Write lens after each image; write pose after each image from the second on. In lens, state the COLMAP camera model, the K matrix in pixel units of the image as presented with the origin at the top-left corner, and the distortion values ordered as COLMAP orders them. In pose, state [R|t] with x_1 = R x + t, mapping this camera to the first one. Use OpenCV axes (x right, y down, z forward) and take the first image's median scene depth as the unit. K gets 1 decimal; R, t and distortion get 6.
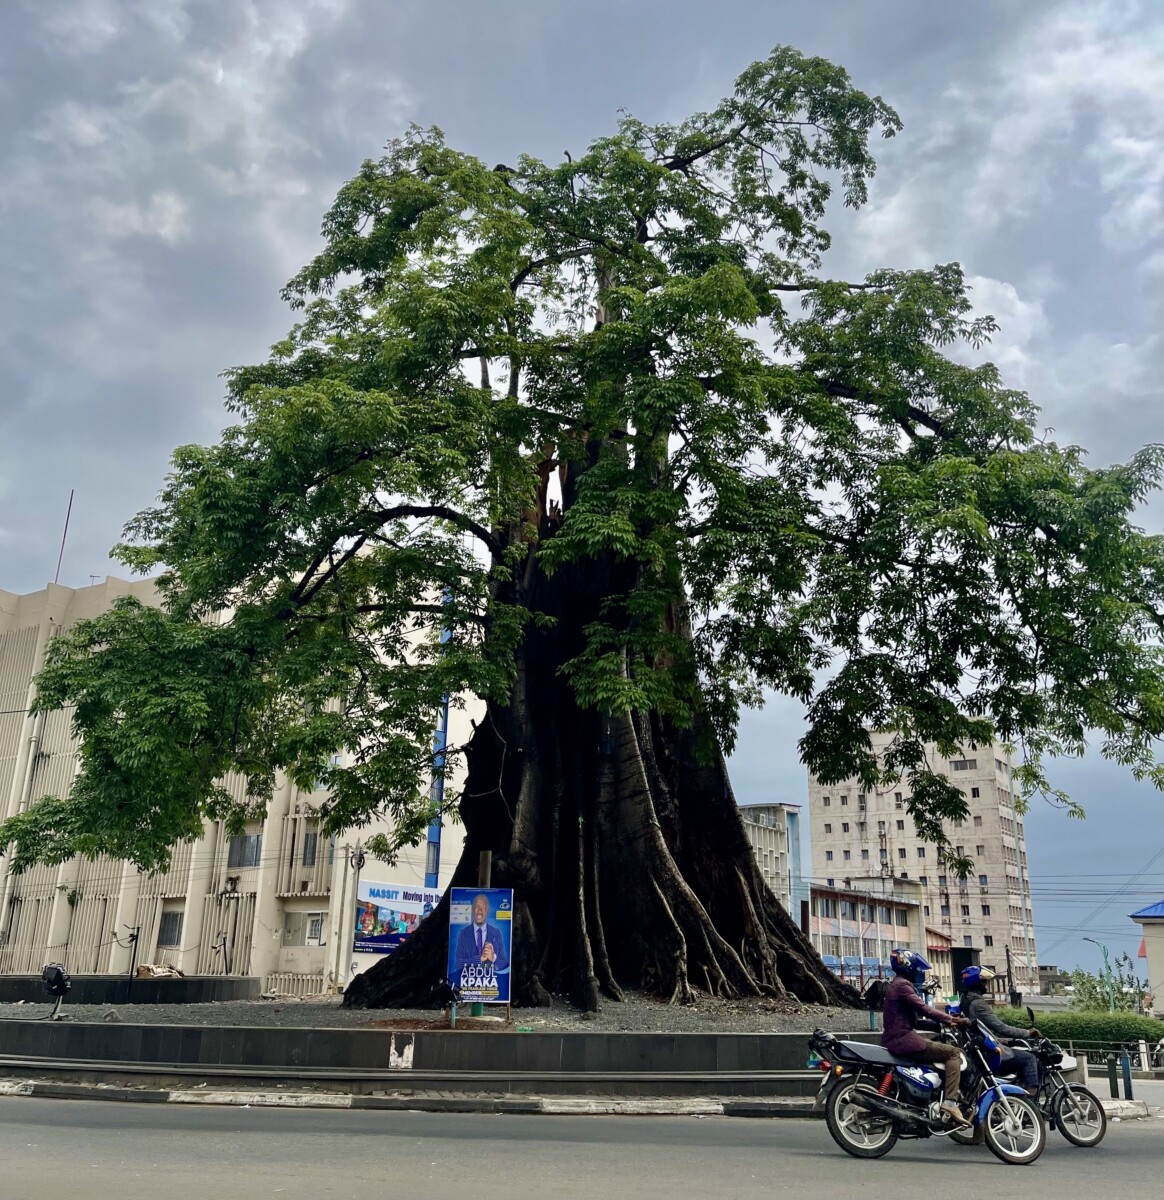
lens RADIAL K [[1161.0, 0, 582.0], [0, 1161.0, 600.0], [0, 0, 1]] dist [0.025764, 0.002933]
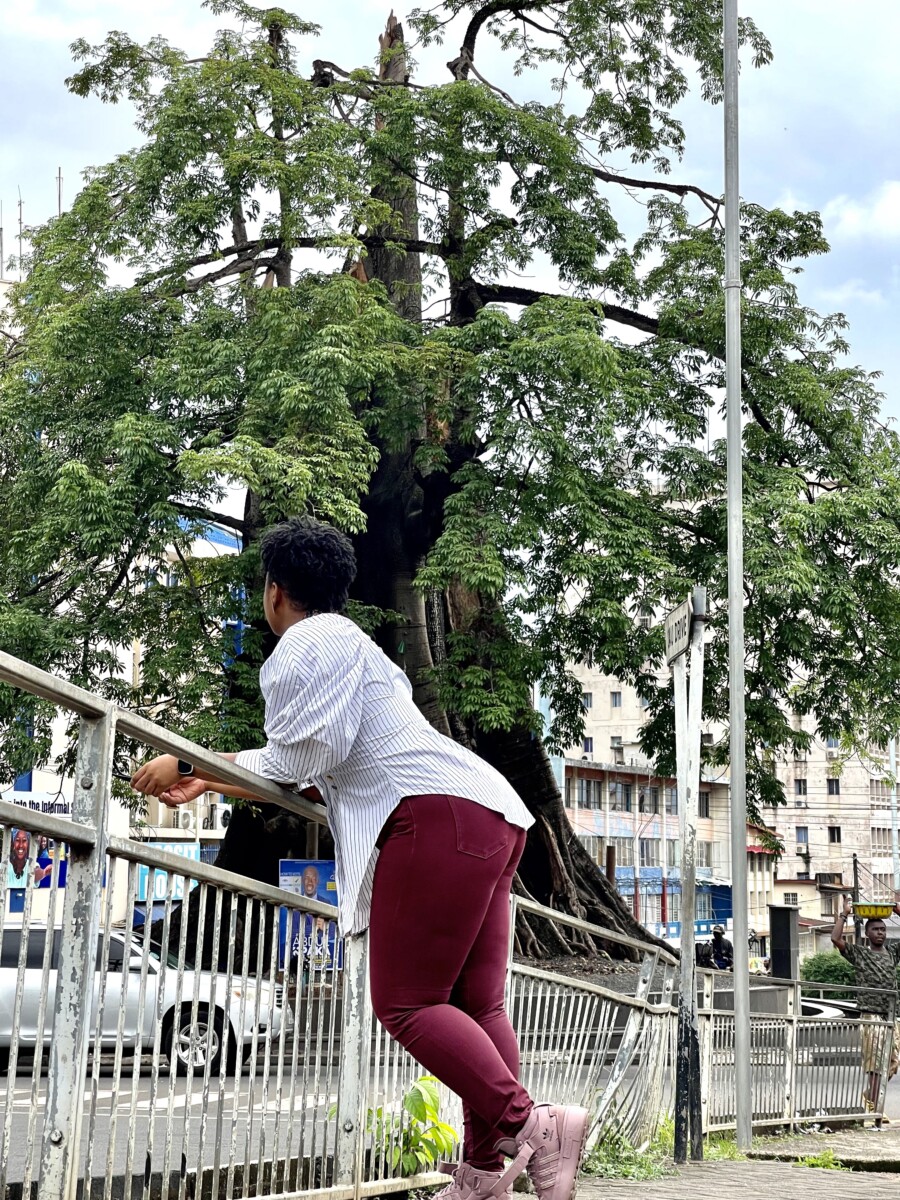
lens RADIAL K [[2219.6, 0, 450.0], [0, 2219.6, 600.0], [0, 0, 1]] dist [0.031338, 2.691082]
pose [[0.988789, 0.004062, 0.149263, -0.210283], [-0.031356, 0.982989, 0.180969, -0.261979], [-0.145989, -0.183621, 0.972096, -0.676410]]
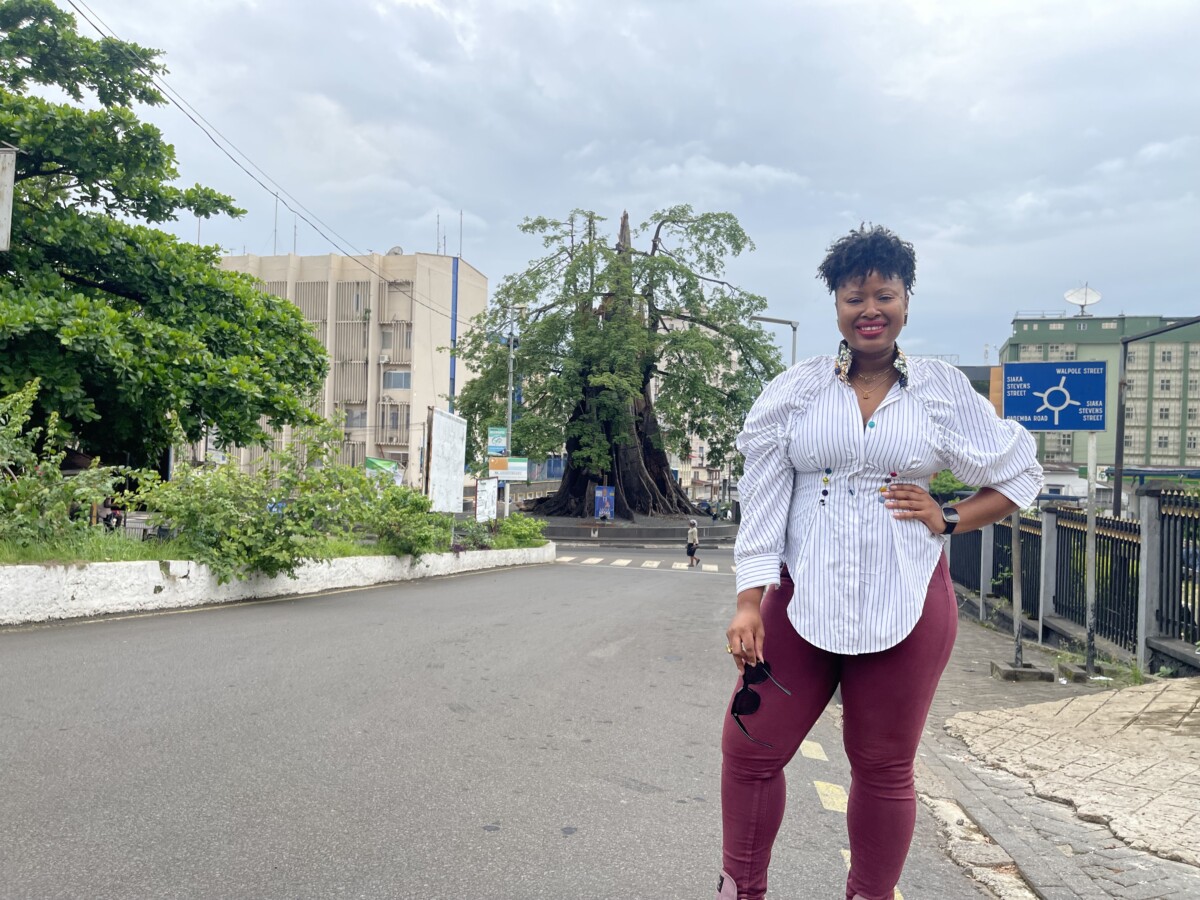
lens RADIAL K [[905.7, 0, 600.0], [0, 905.7, 450.0], [0, 0, 1]] dist [0.261609, 0.000076]
pose [[0.976351, 0.016613, 0.215554, -0.552262], [-0.081876, 0.951189, 0.297548, -0.518493], [-0.200089, -0.308160, 0.930055, -1.150334]]
